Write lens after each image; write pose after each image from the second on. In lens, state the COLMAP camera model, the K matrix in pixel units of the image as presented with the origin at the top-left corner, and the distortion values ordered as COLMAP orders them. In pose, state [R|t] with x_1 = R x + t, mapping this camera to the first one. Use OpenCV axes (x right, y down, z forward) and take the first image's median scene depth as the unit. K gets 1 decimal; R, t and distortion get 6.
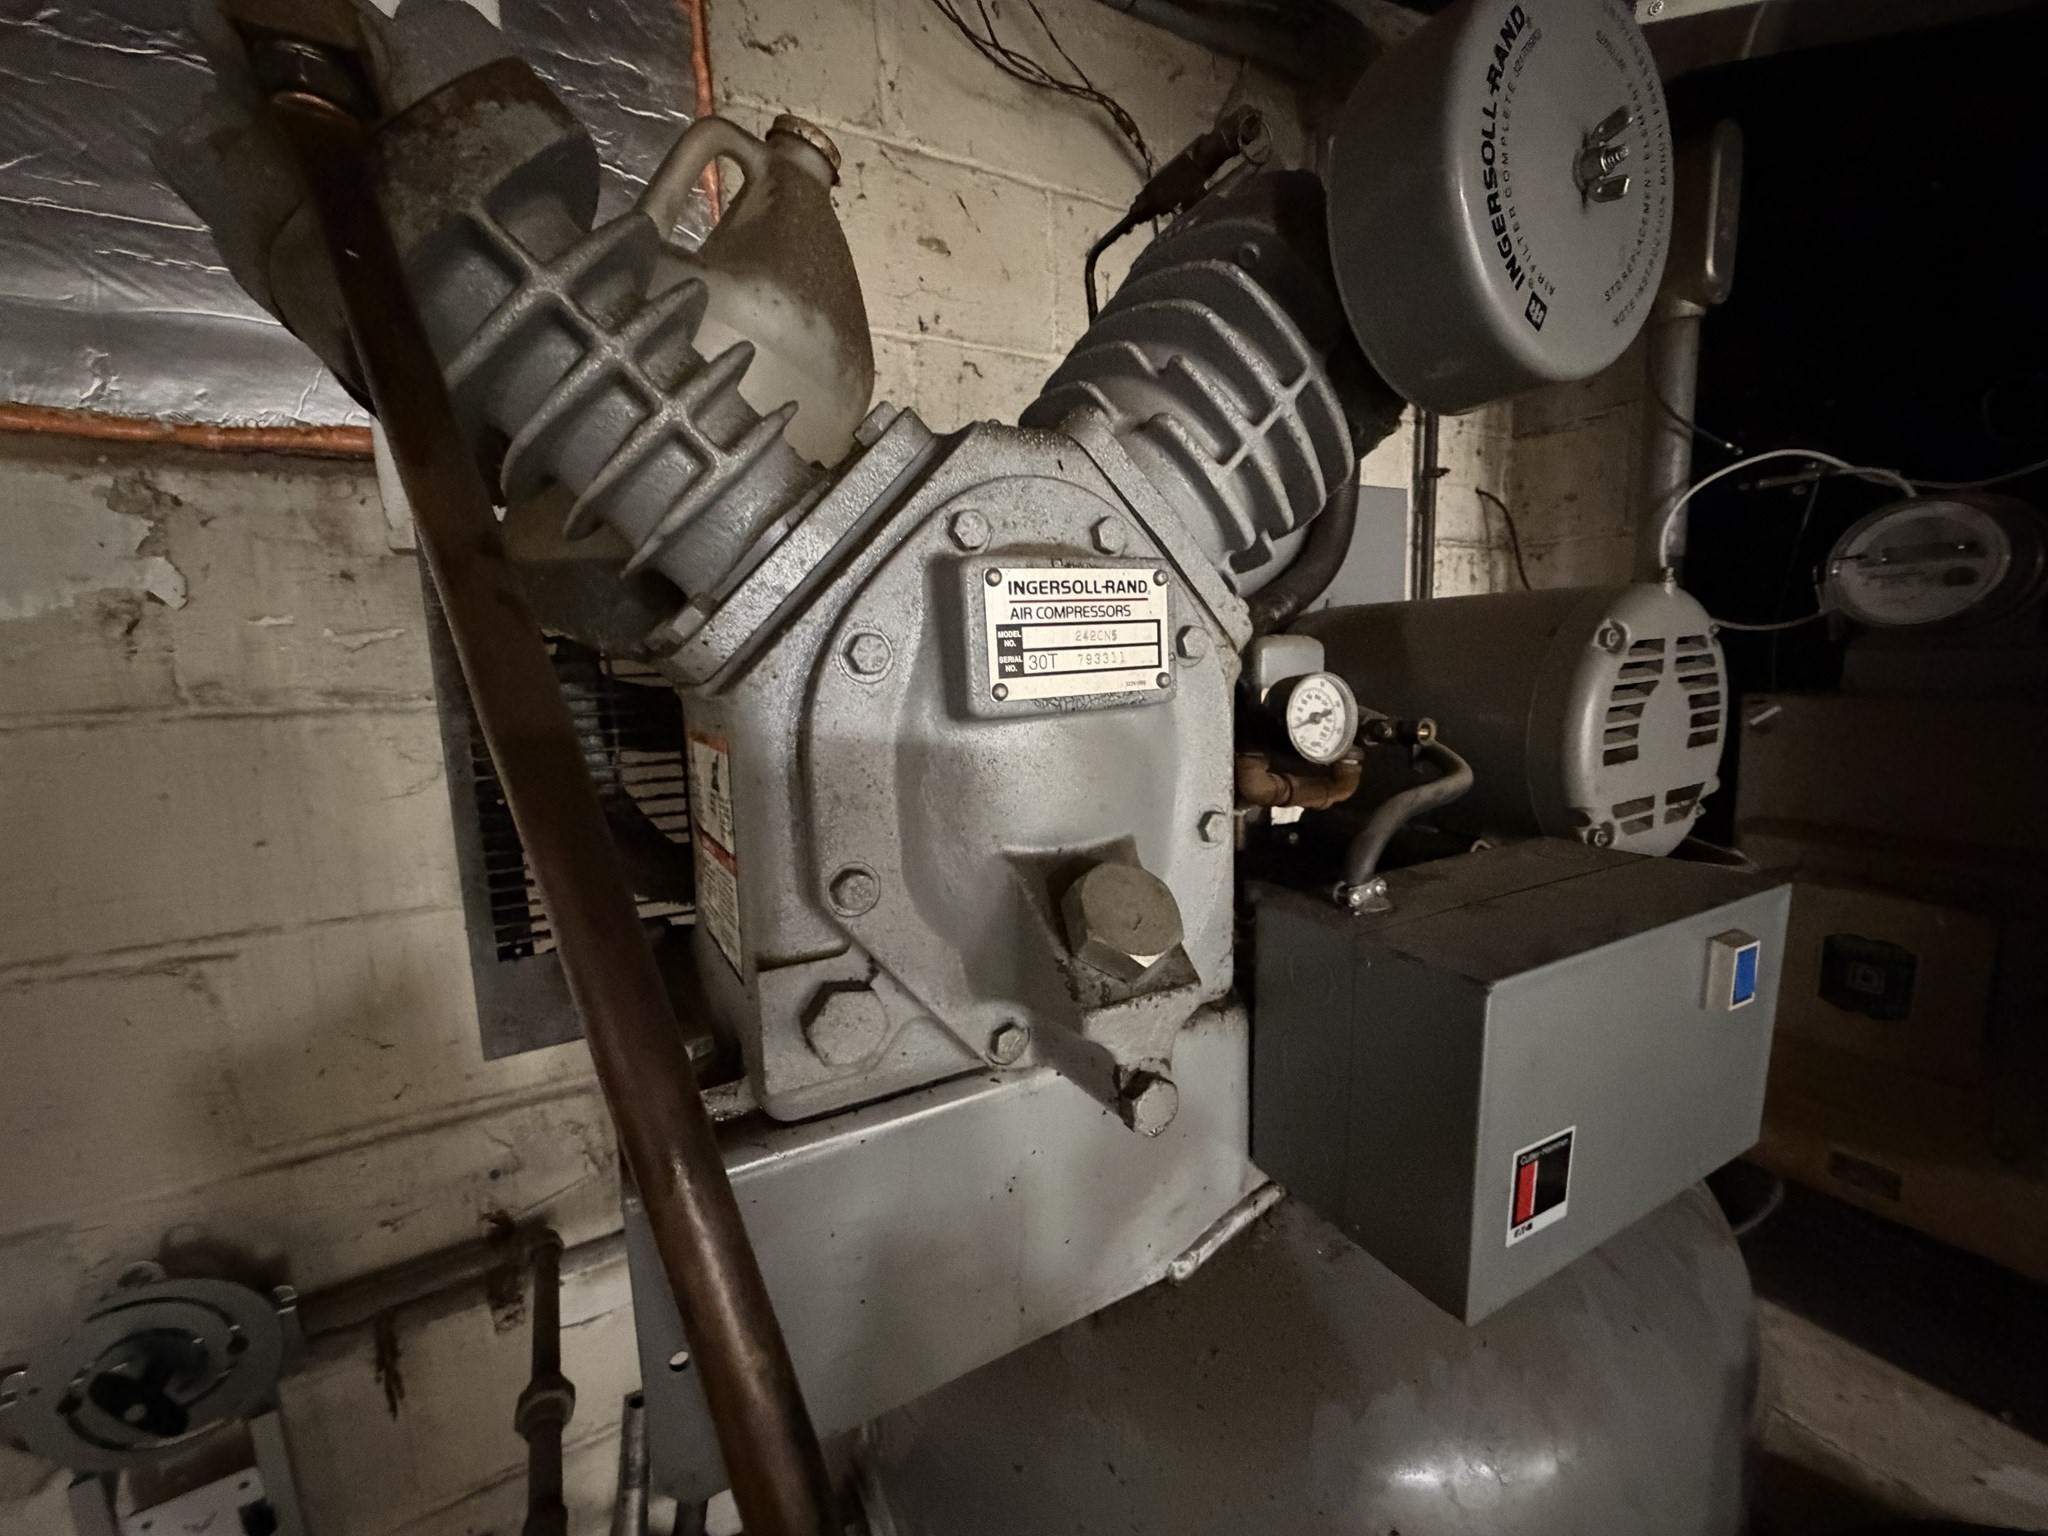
lens RADIAL K [[813.0, 0, 1022.6], [0, 813.0, 767.9], [0, 0, 1]] dist [0.000435, -0.000765]
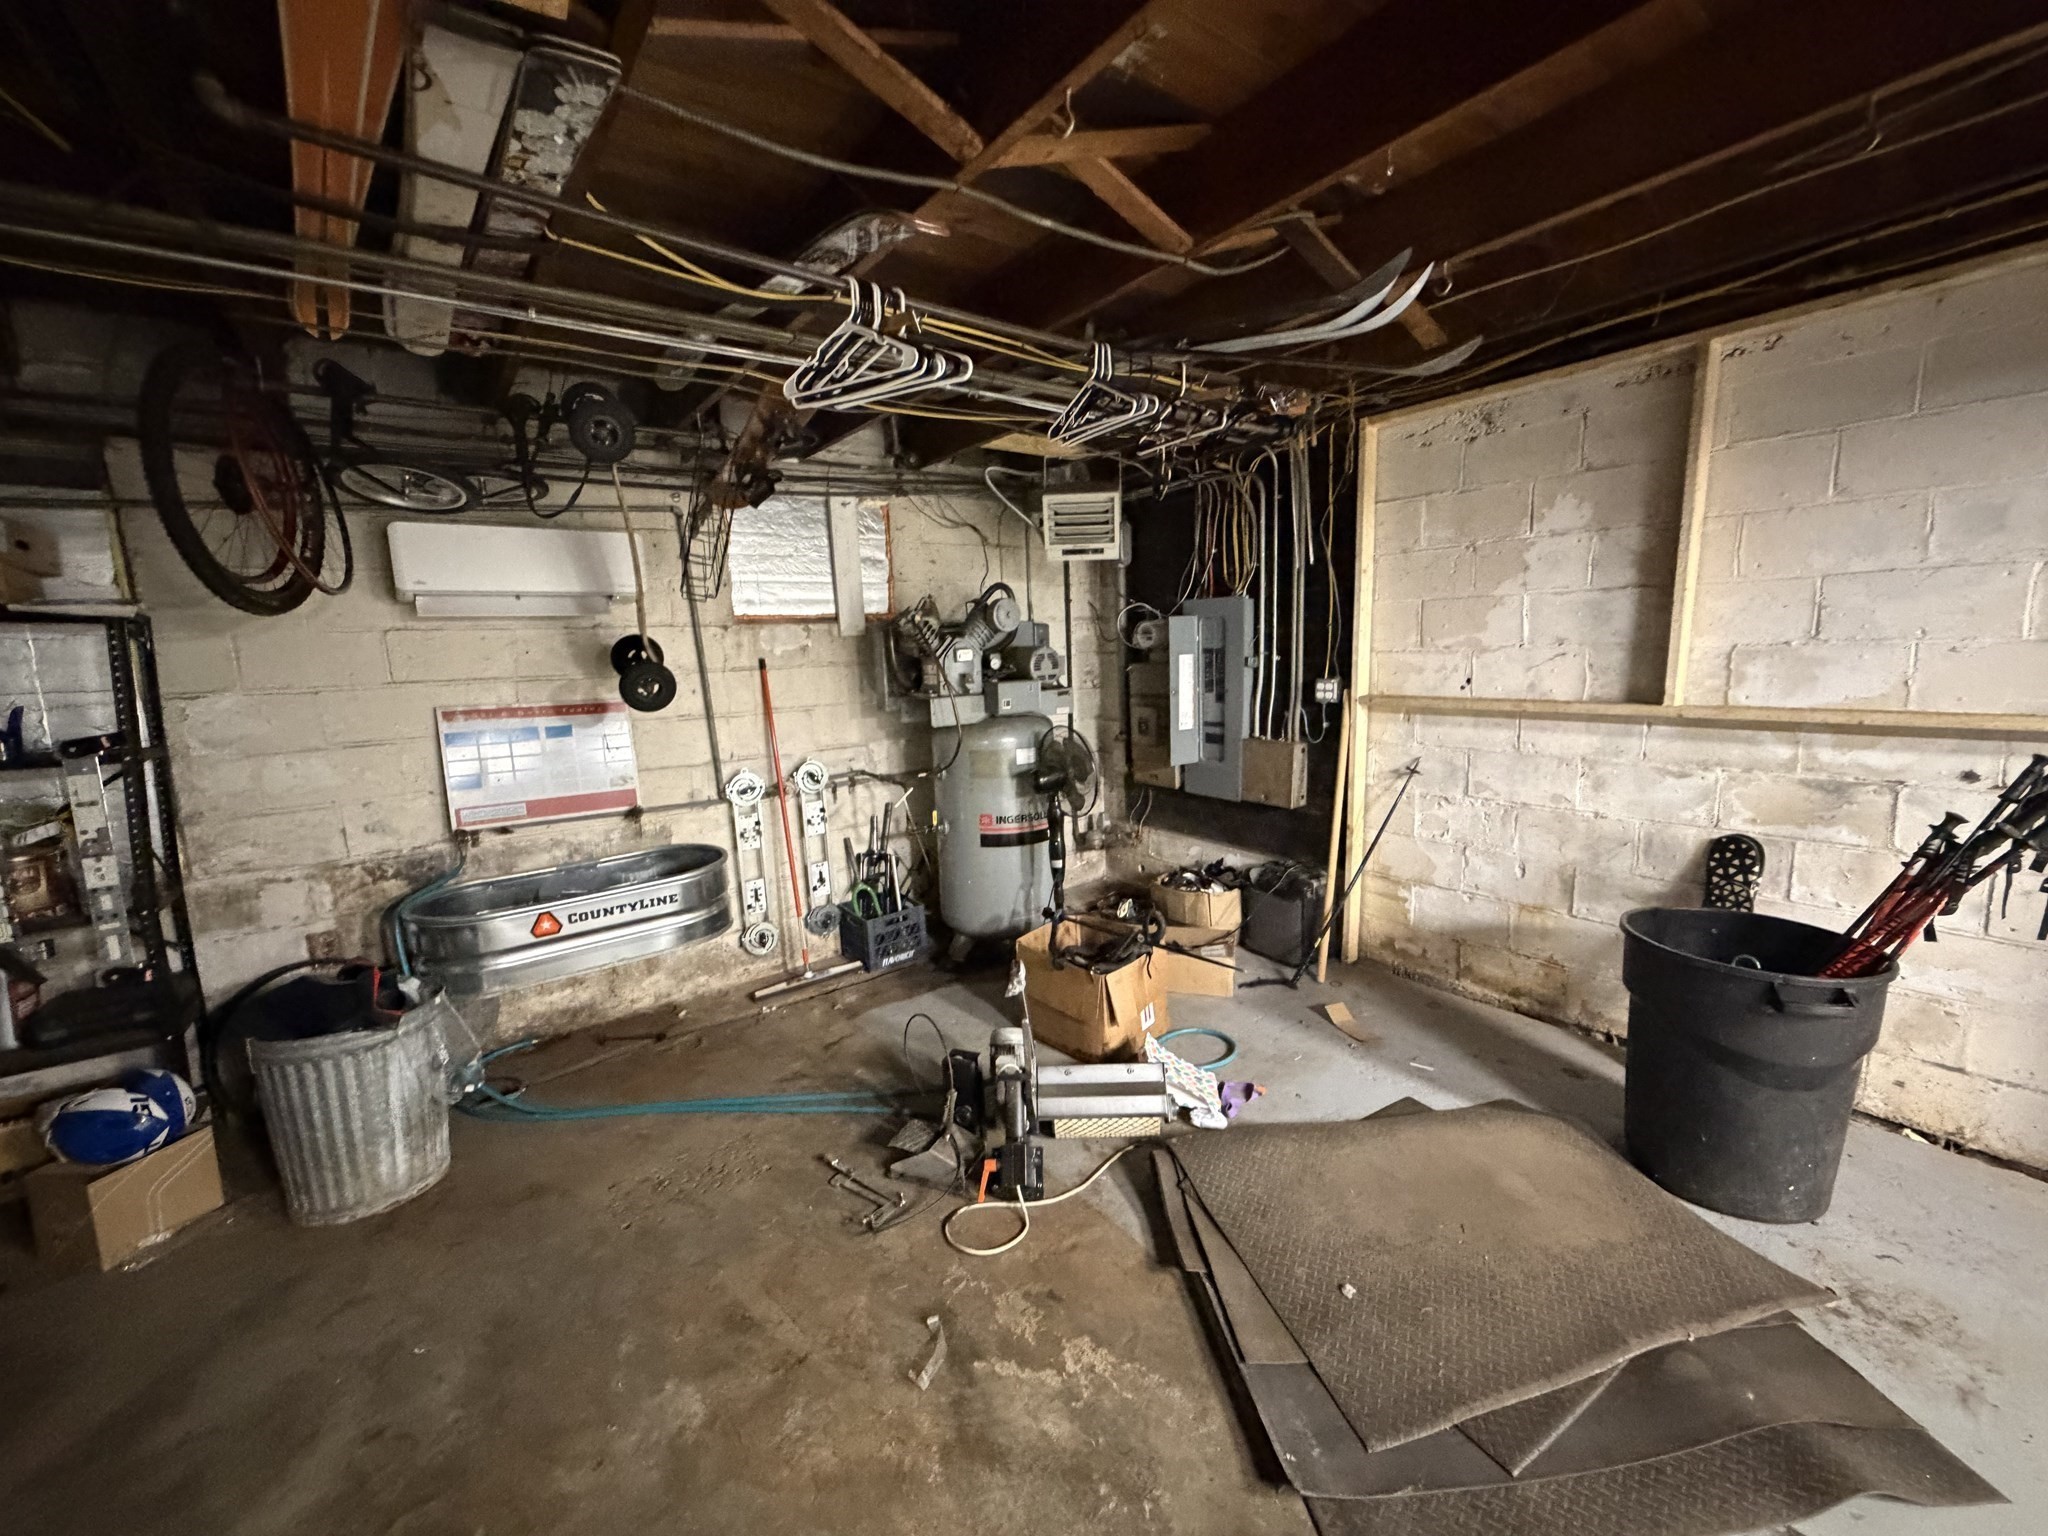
lens RADIAL K [[813.0, 0, 1028.9], [0, 813.0, 768.6], [0, 0, 1]] dist [0.000435, -0.000765]
pose [[0.991156, -0.020041, 0.131182, -0.176915], [0.017978, 0.999696, 0.016892, 0.383009], [-0.131480, -0.014384, 0.991214, -3.186378]]
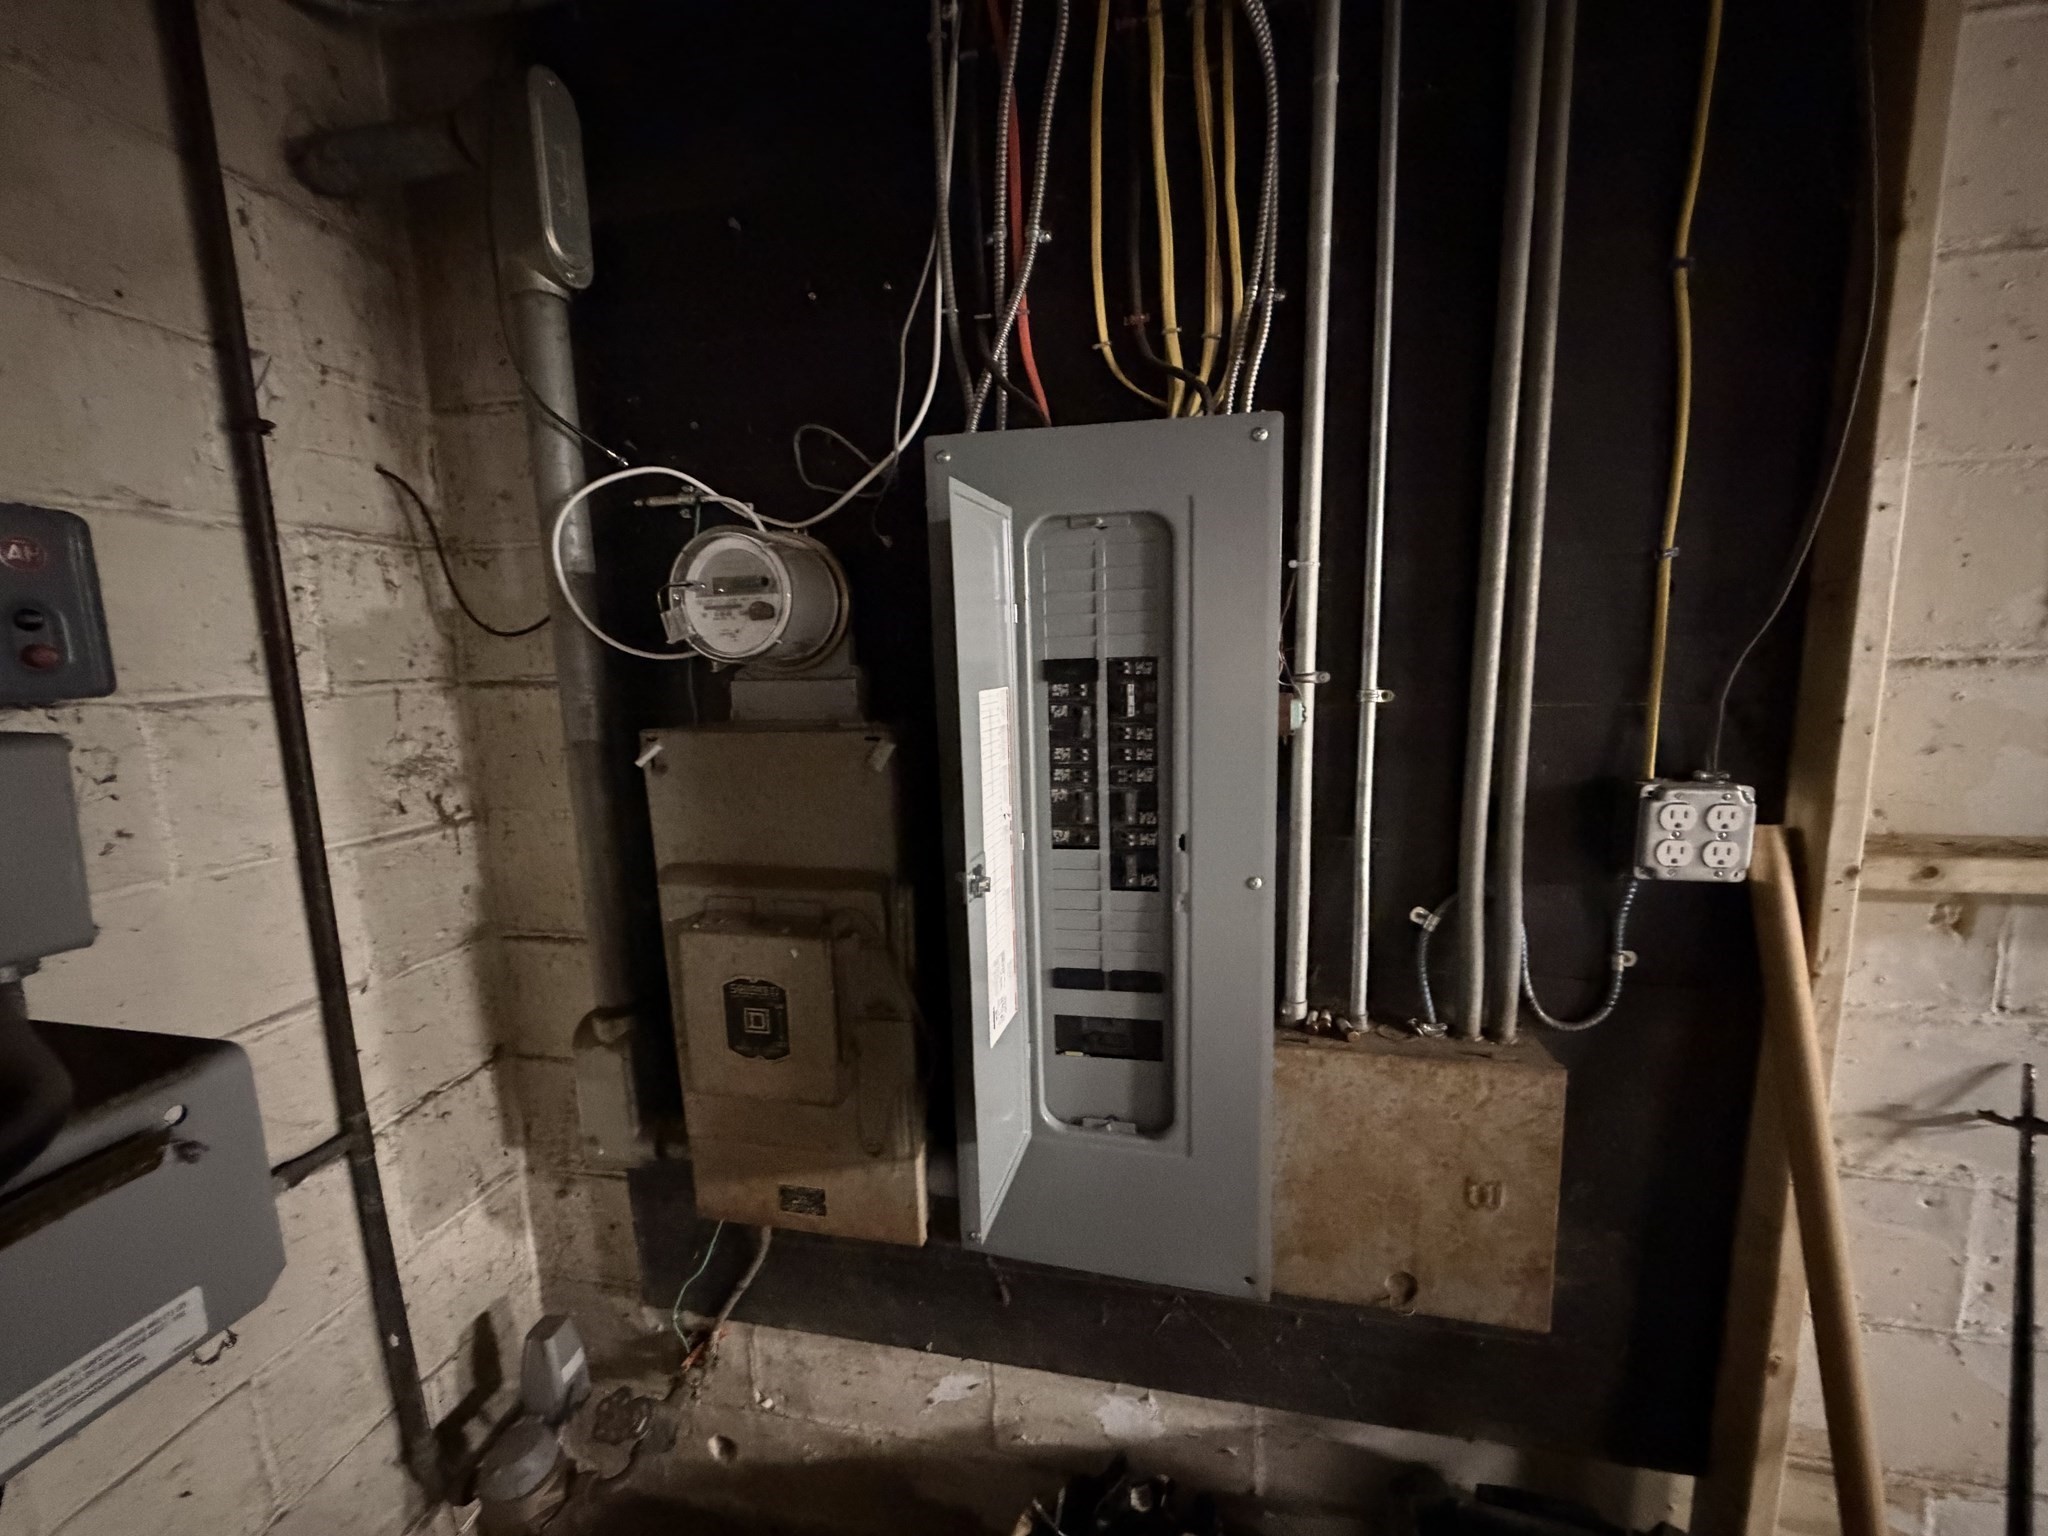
lens RADIAL K [[813.0, 0, 1016.6], [0, 813.0, 767.8], [0, 0, 1]] dist [0.000435, -0.000765]
pose [[0.654953, -0.094889, 0.749689, 0.505298], [0.105883, 0.993821, 0.033286, -0.038037], [-0.748215, 0.057578, 0.660953, 0.101181]]
